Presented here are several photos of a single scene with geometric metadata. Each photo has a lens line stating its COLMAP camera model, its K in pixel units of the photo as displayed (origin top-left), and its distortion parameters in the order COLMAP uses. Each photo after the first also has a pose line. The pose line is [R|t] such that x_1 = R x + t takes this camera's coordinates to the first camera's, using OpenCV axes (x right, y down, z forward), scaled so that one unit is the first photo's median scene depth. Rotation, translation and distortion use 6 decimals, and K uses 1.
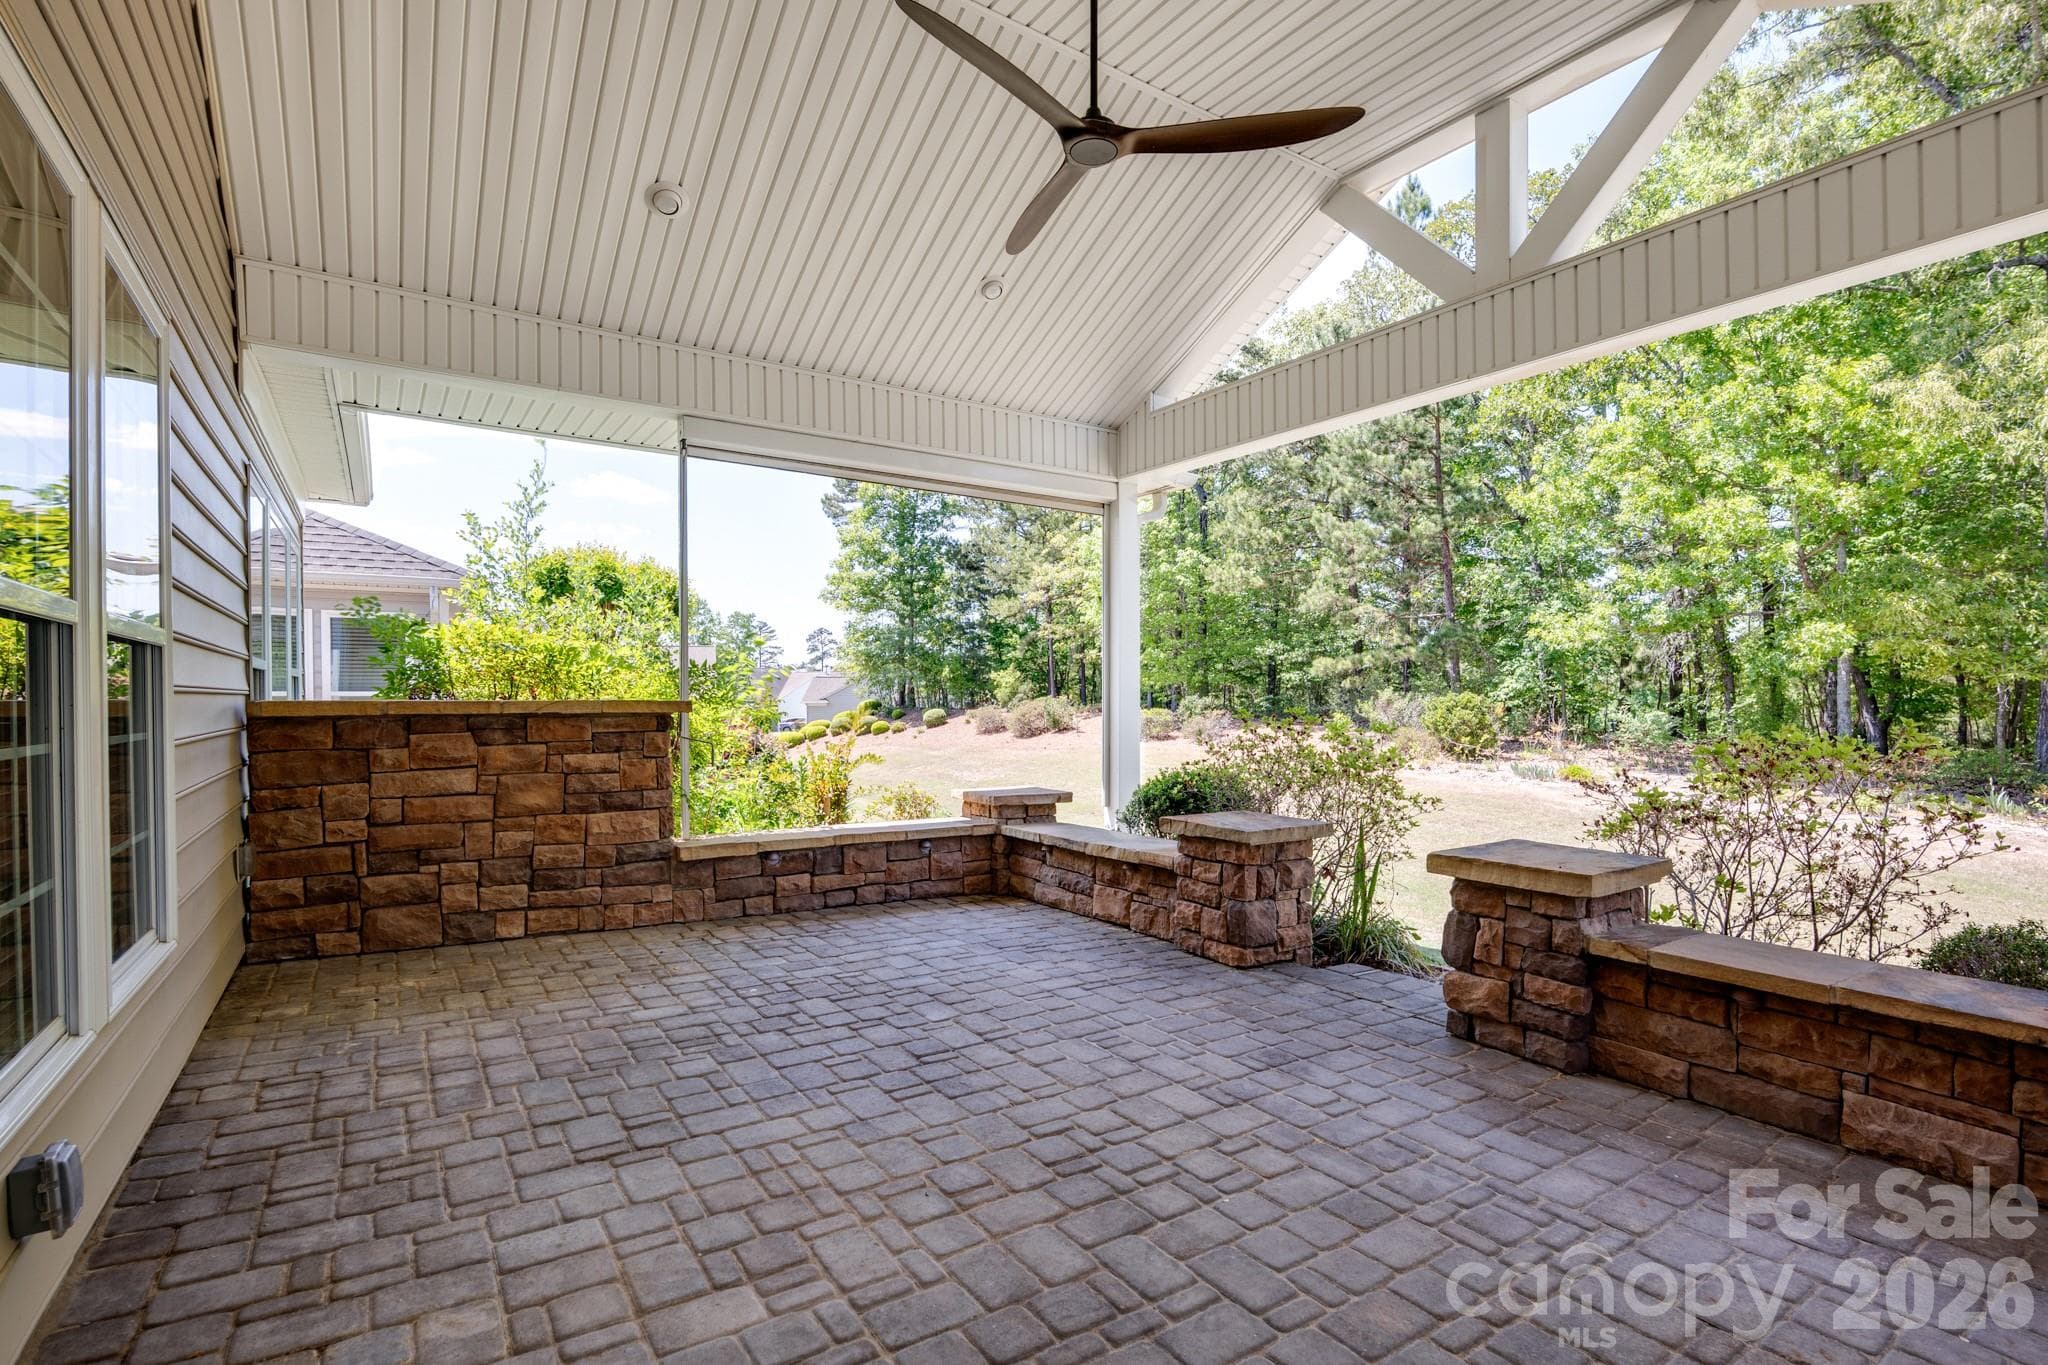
lens RADIAL K [[978.2, 0, 1026.5], [0, 978.2, 718.4], [0, 0, 1]] dist [-0.003007, 0.000012]
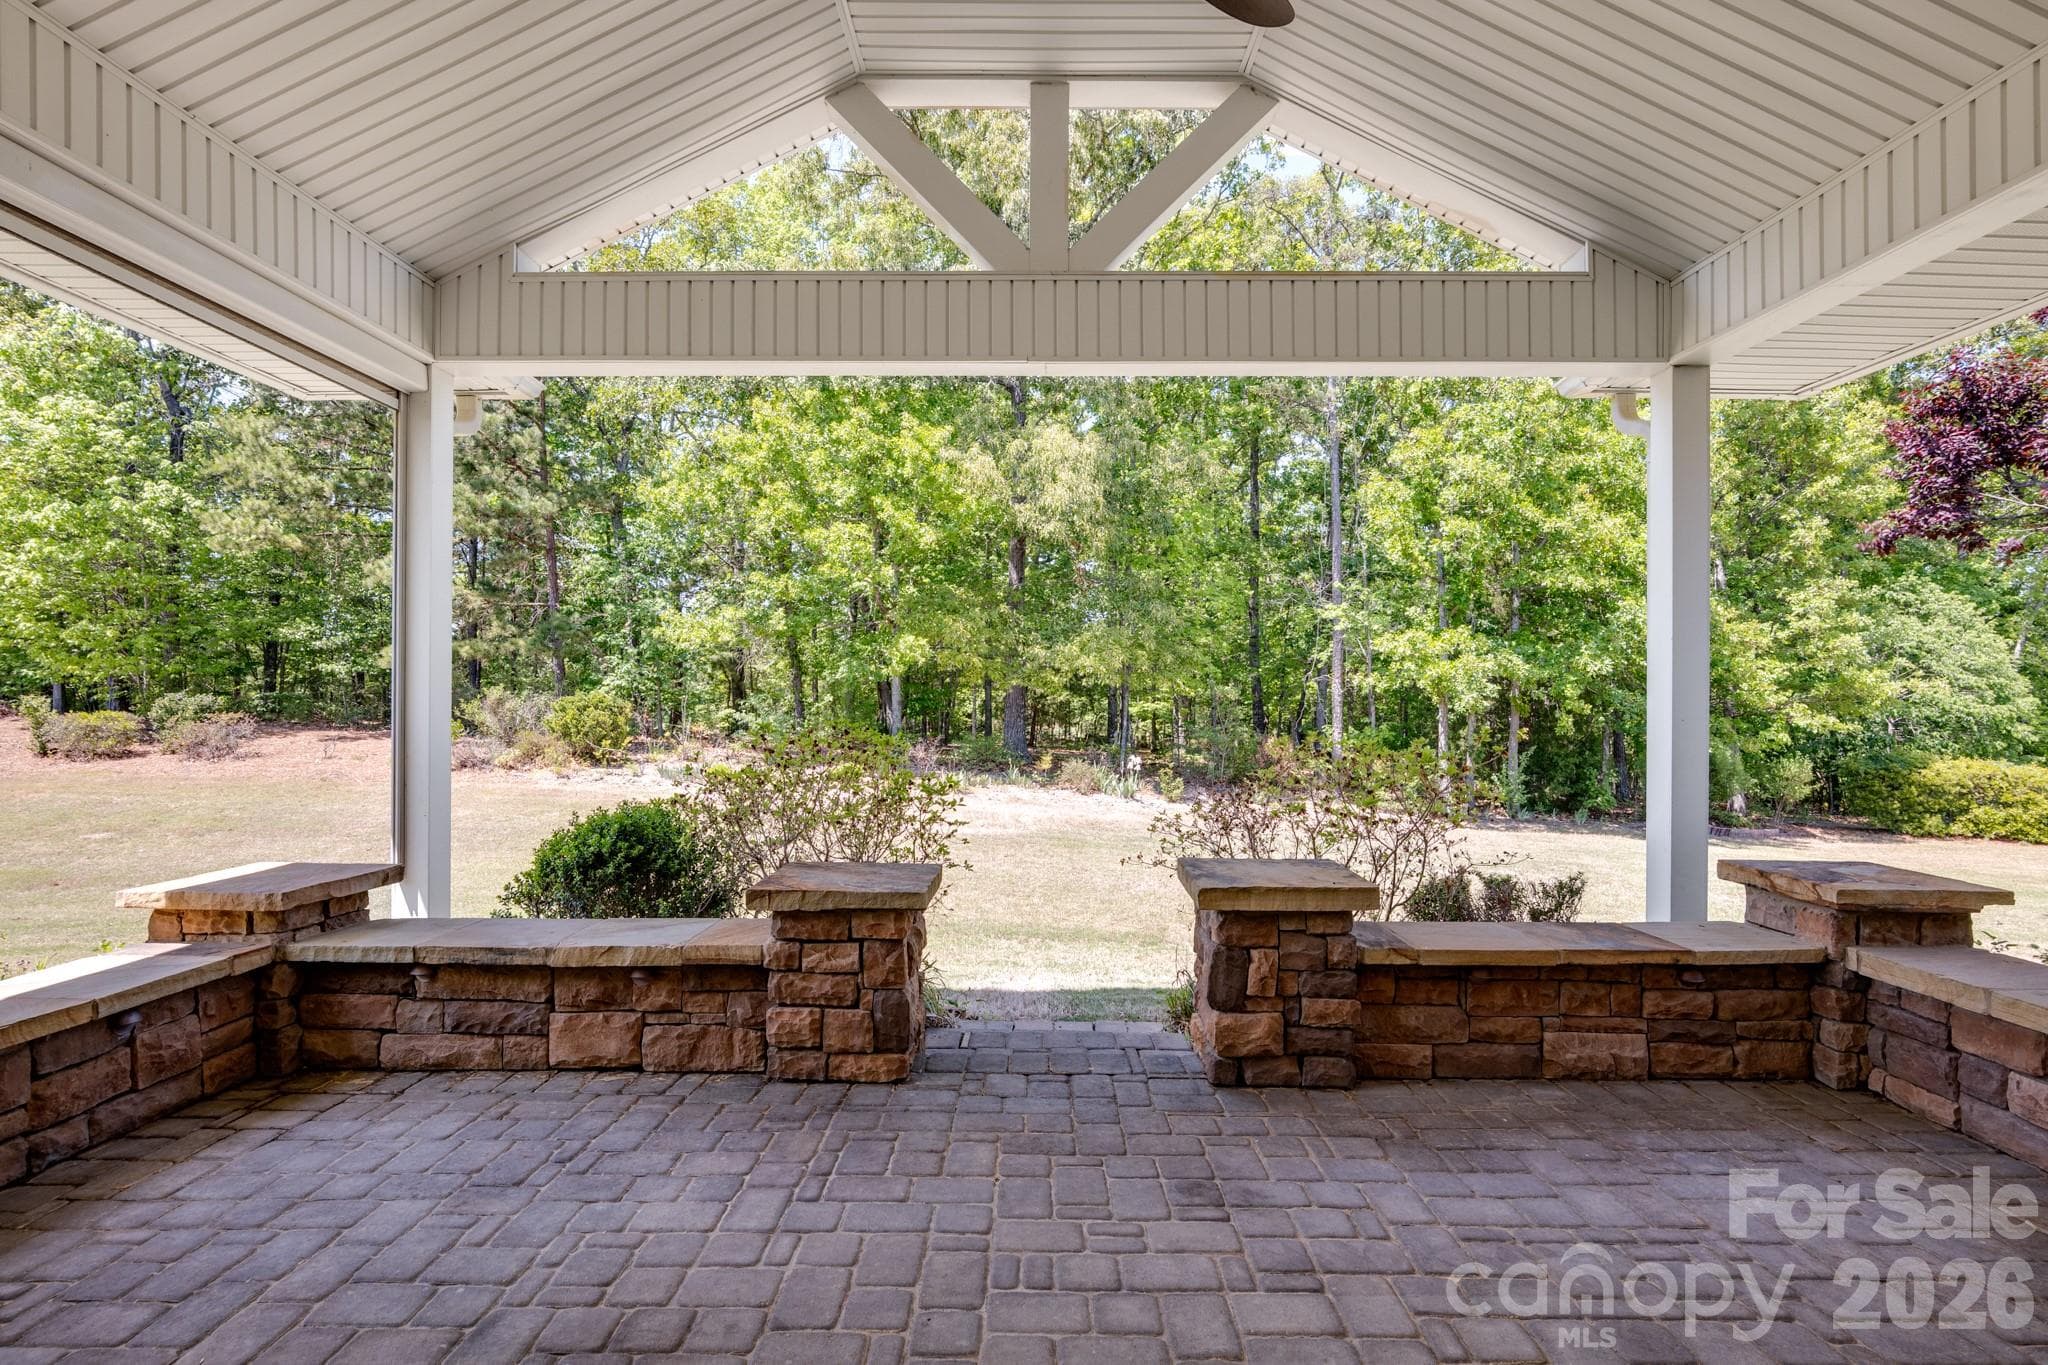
lens RADIAL K [[999.0, 0, 1034.2], [0, 999.0, 700.6], [0, 0, 1]] dist [-0.020451, 0.008328]
pose [[0.567411, -0.001520, 0.823434, -0.242585], [0.013467, 0.999882, -0.007434, -0.015235], [-0.823325, 0.015307, 0.567364, 0.359266]]
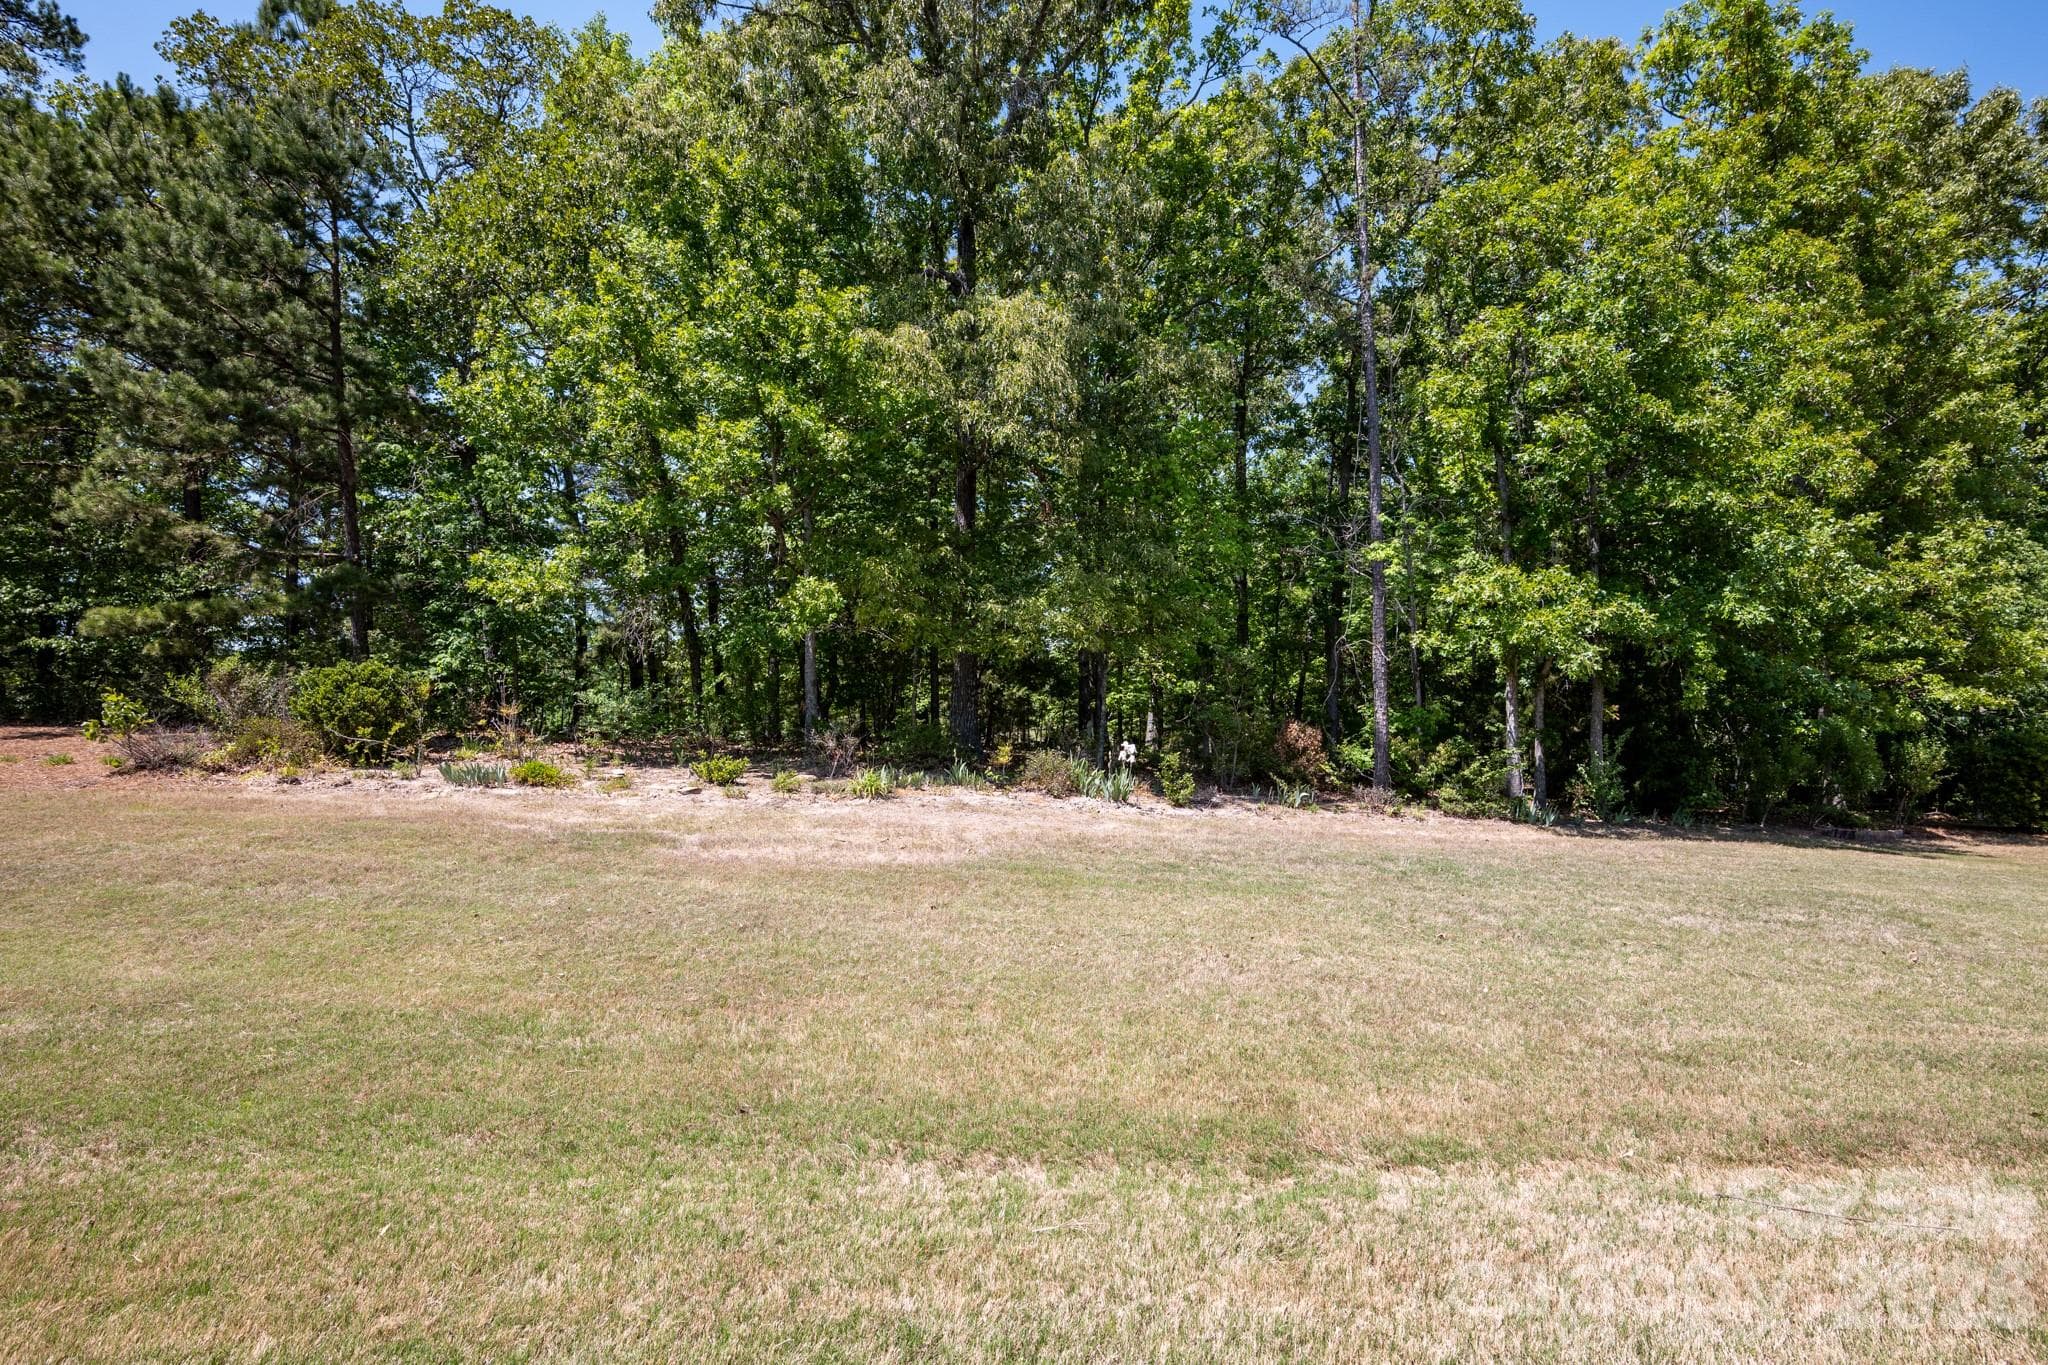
lens RADIAL K [[948.2, 0, 1024.0], [0, 948.2, 682.5], [0, 0, 1]] dist [-0.011007, -0.000131]
pose [[0.538088, 0.021815, 0.842606, 0.427957], [0.024502, 0.998838, -0.041507, 0.067123], [-0.842532, 0.042980, 0.536928, 0.815053]]
